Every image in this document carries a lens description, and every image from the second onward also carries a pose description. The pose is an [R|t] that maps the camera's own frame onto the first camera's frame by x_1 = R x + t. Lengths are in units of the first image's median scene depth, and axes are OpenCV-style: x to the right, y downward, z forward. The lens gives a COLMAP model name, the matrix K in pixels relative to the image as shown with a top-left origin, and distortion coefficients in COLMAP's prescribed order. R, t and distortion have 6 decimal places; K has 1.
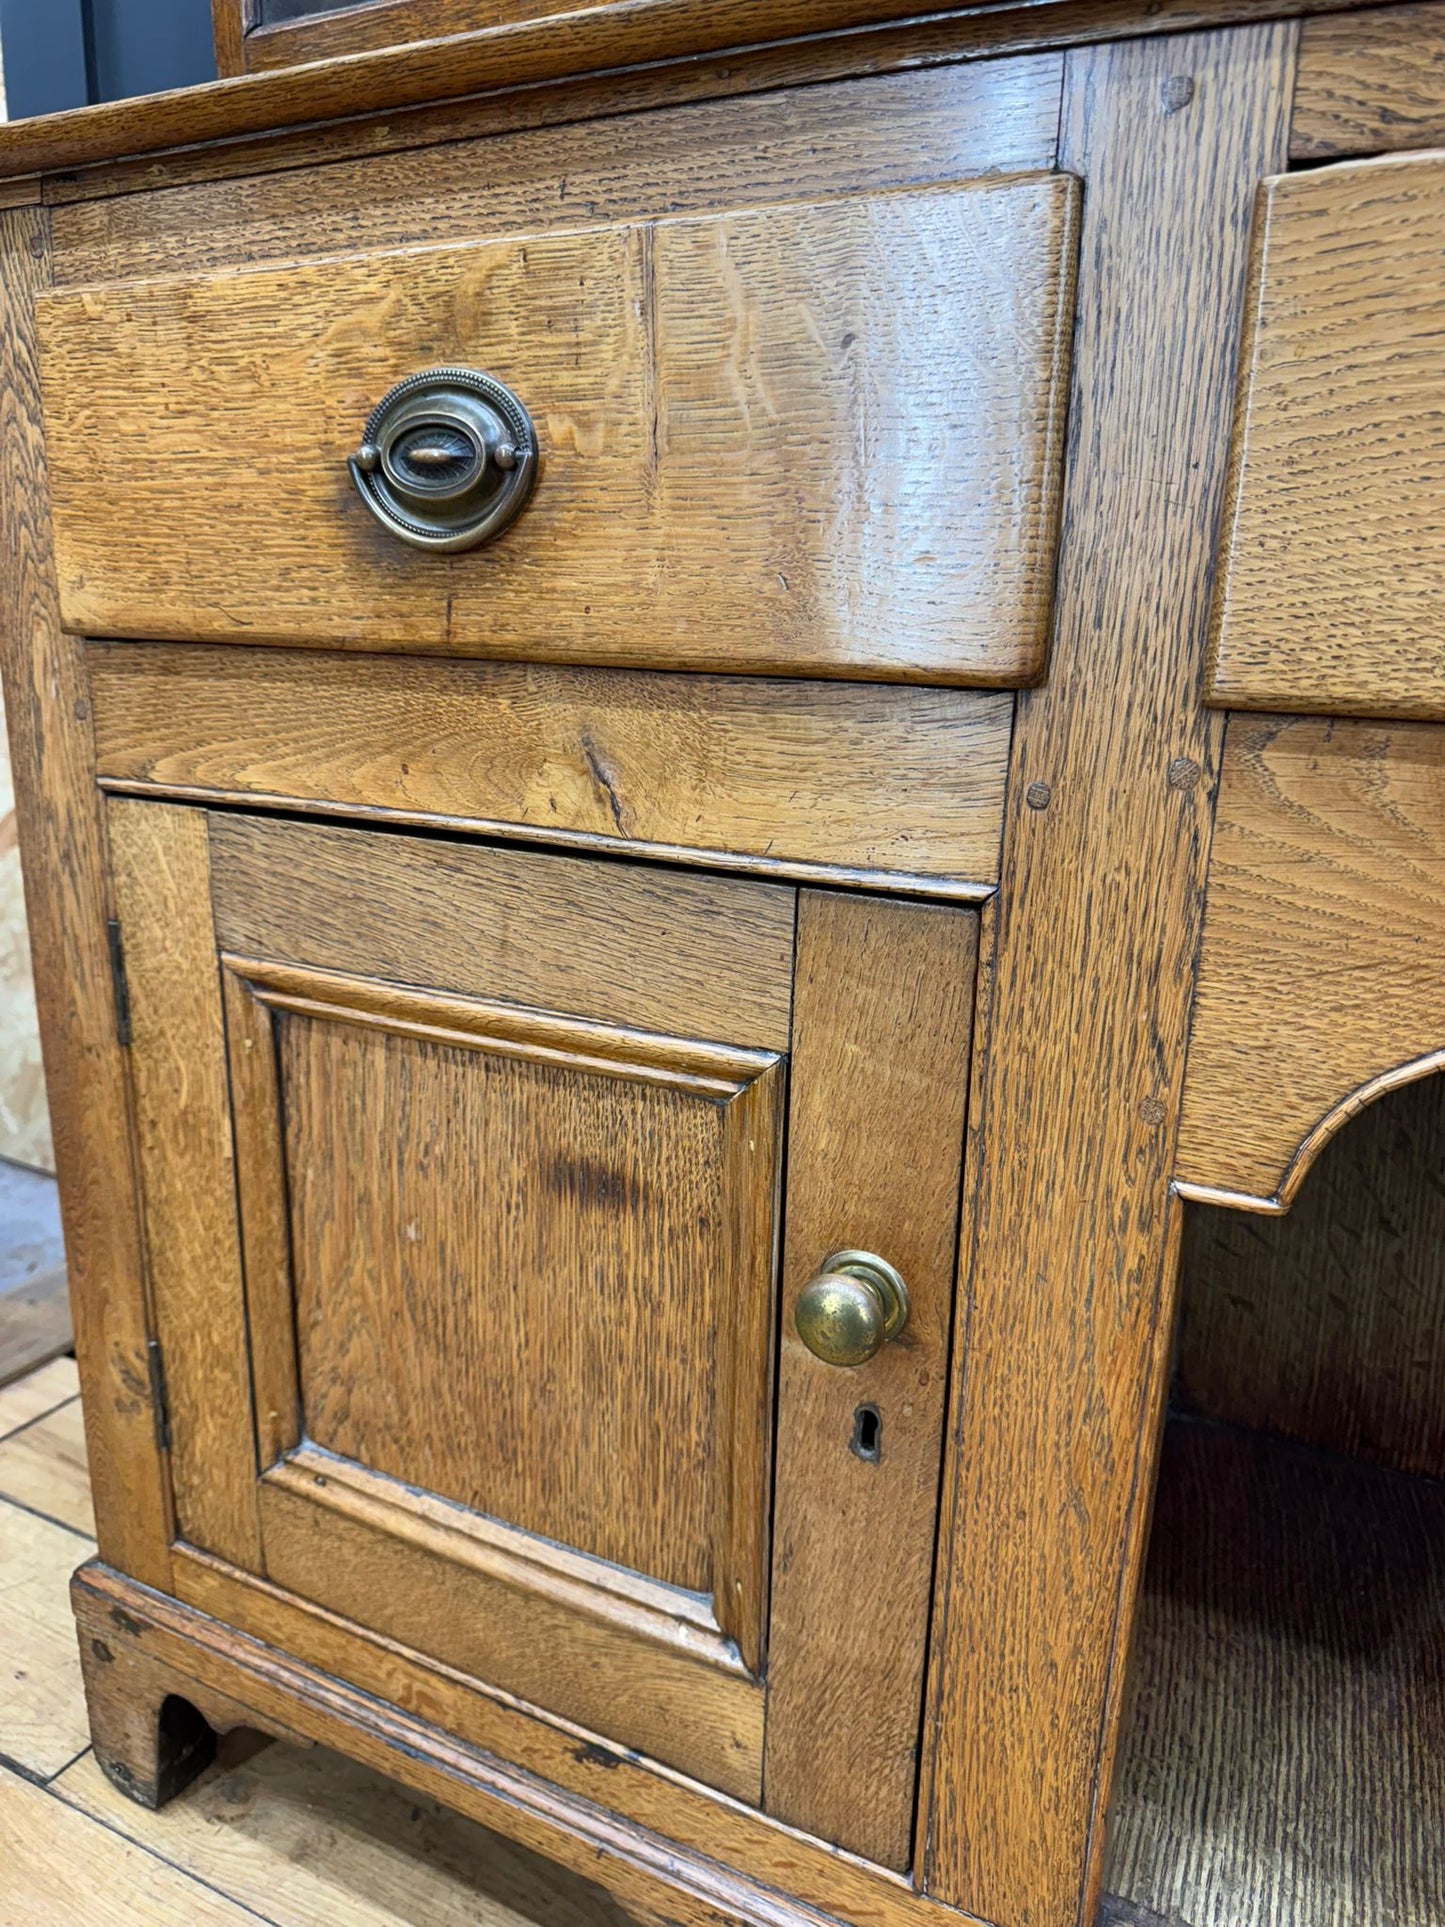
lens RADIAL K [[1368.1, 0, 724.2], [0, 1368.1, 960.0], [0, 0, 1]] dist [0.063065, -0.091420]
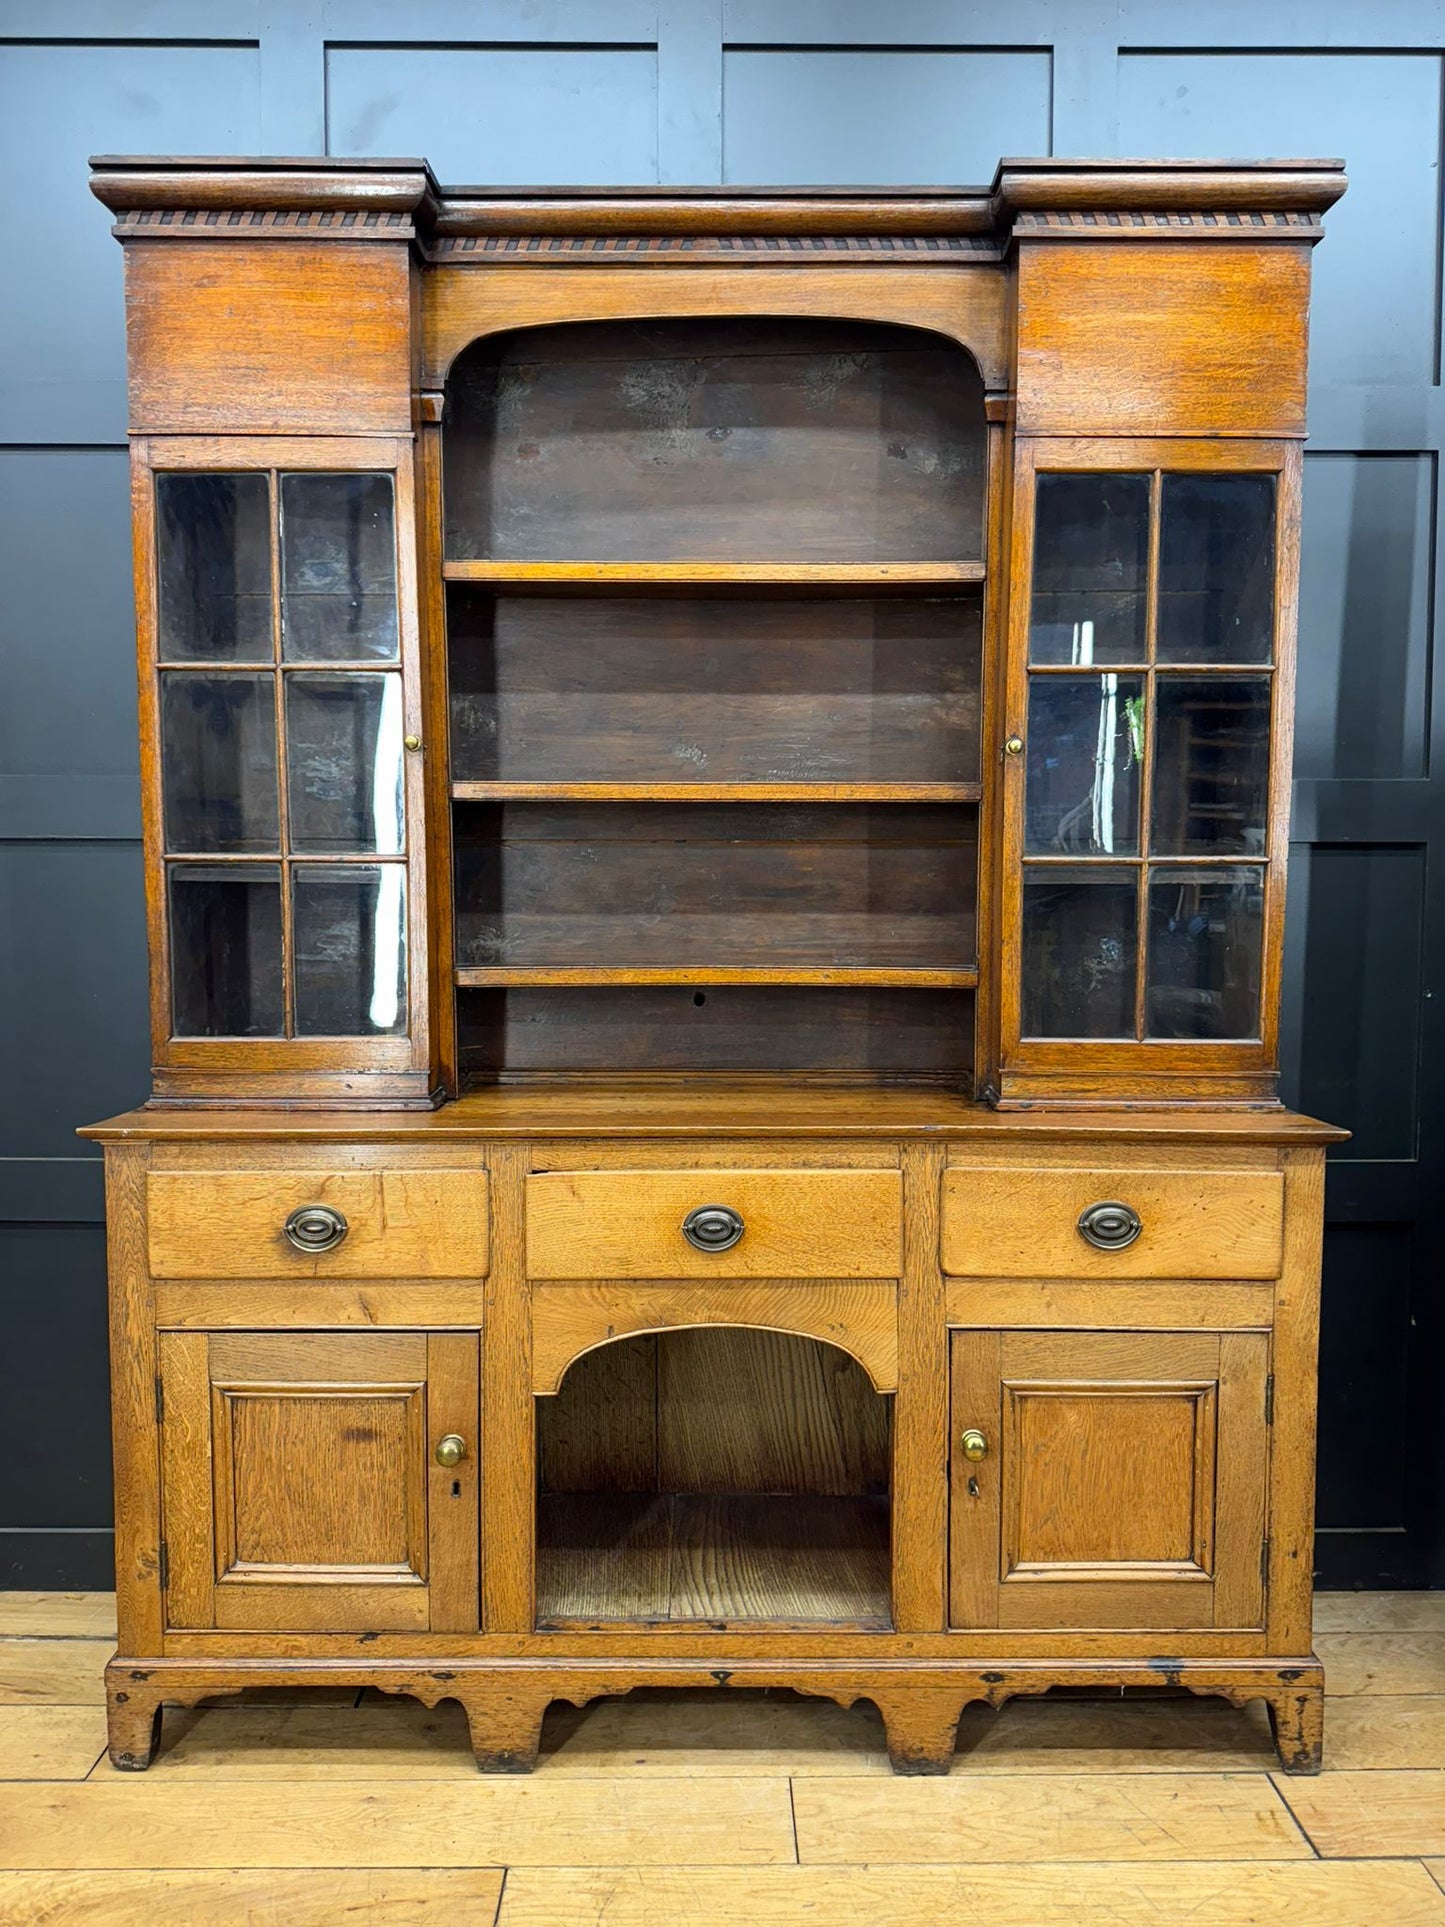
lens RADIAL K [[1368.1, 0, 724.2], [0, 1368.1, 960.0], [0, 0, 1]] dist [0.063065, -0.091420]
pose [[0.886242, -0.051677, 0.460331, -0.825006], [0.139985, 0.977173, -0.159804, -0.300901], [-0.441565, 0.206064, 0.873245, -2.583504]]
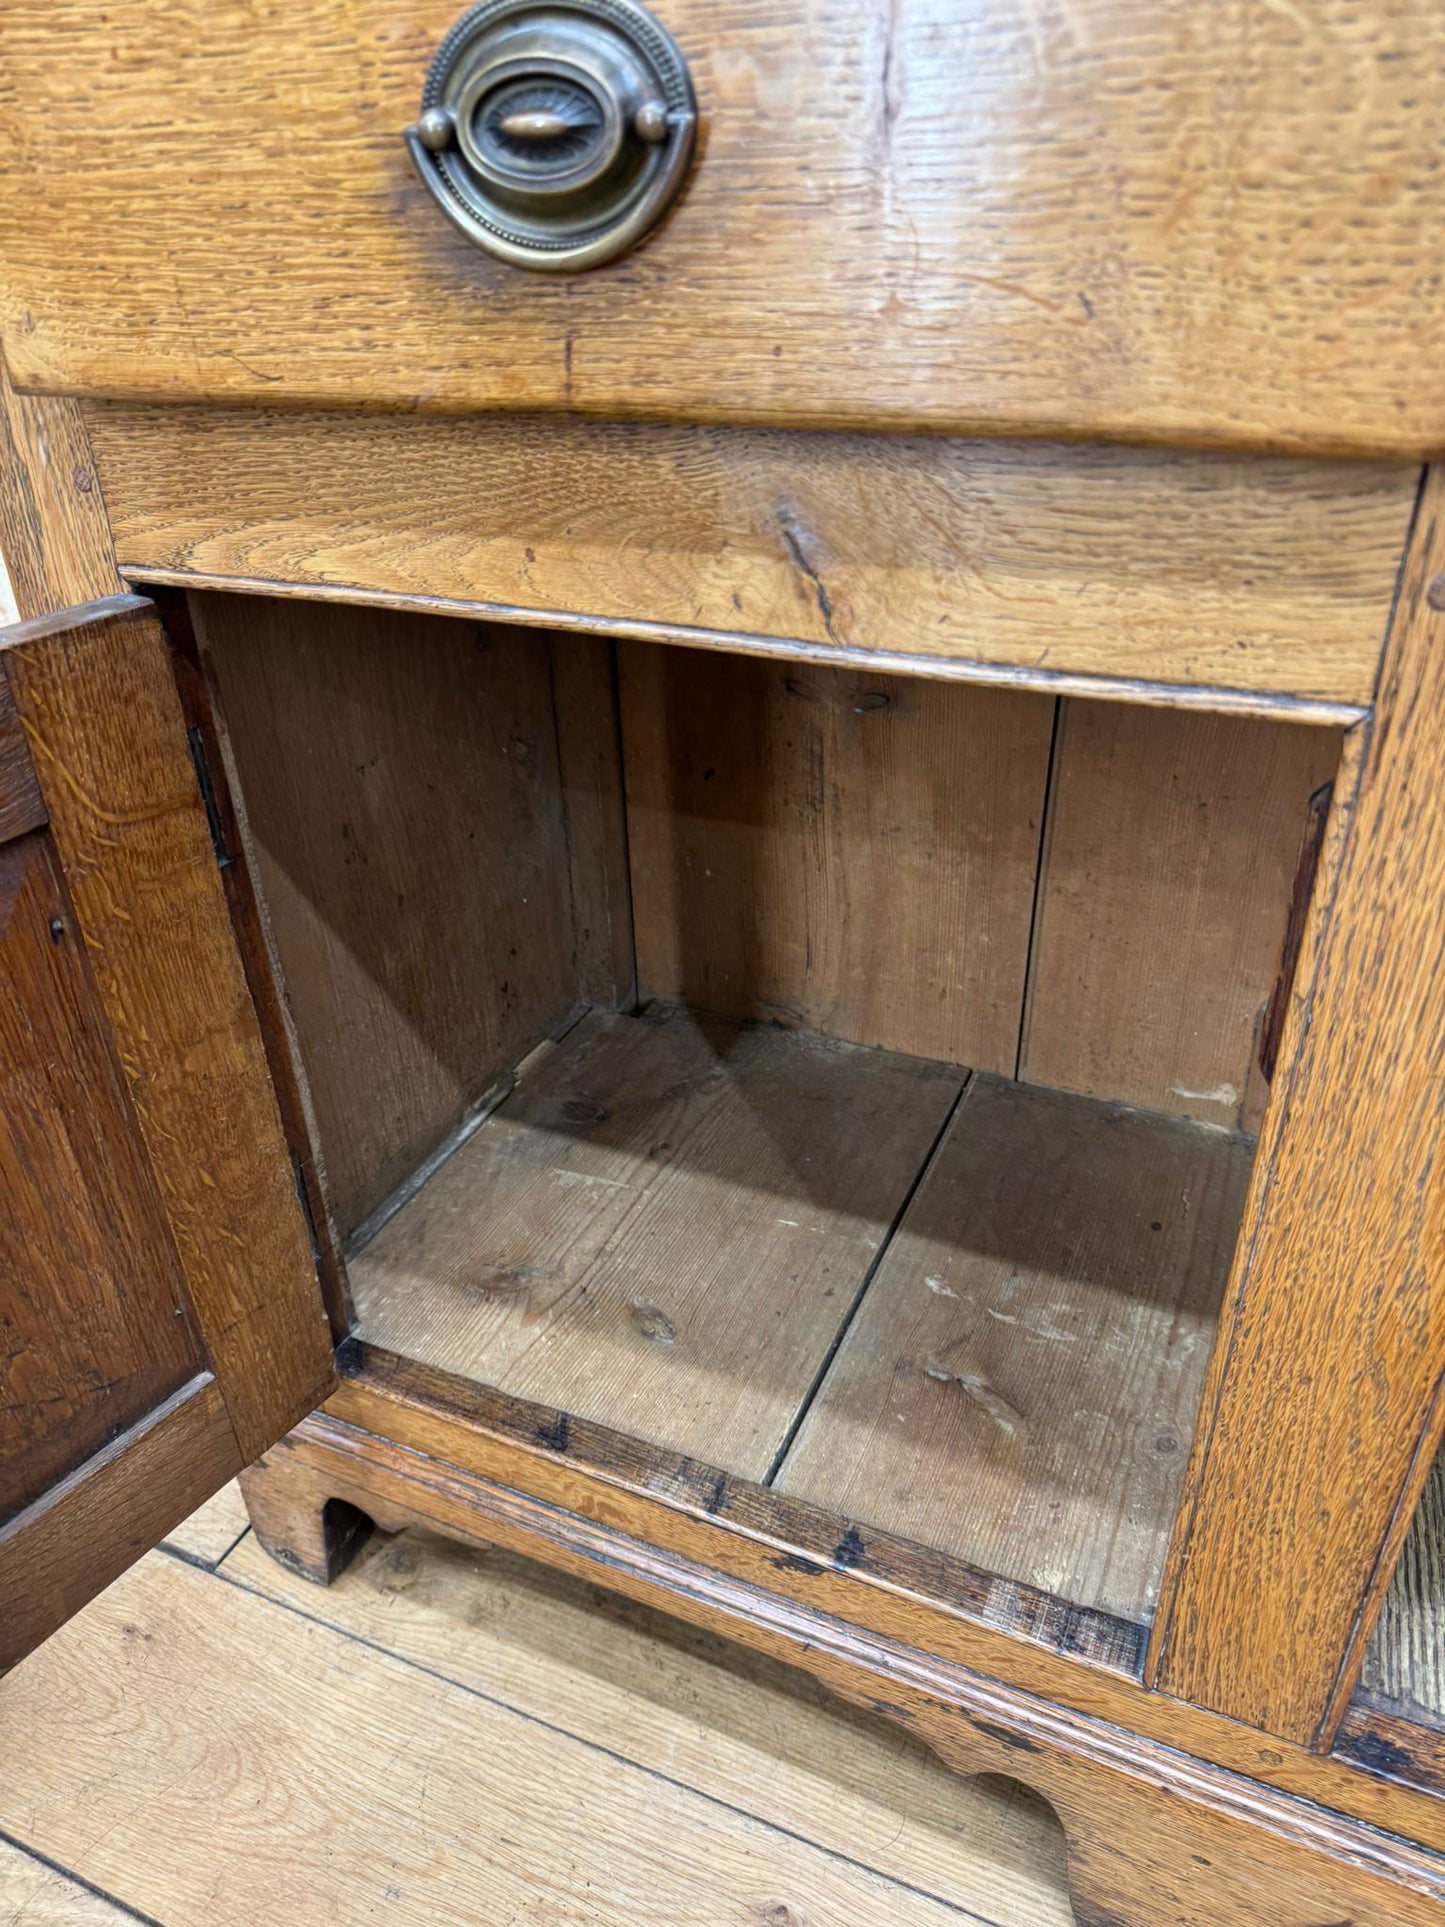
lens RADIAL K [[1276.6, 0, 778.0], [0, 1276.6, 907.2], [0, 0, 1]] dist [-0.010008, -0.004410]
pose [[0.996507, -0.061910, 0.056048, -0.151347], [0.048173, 0.974358, 0.219785, -0.099787], [-0.068218, -0.216317, 0.973937, 0.252512]]
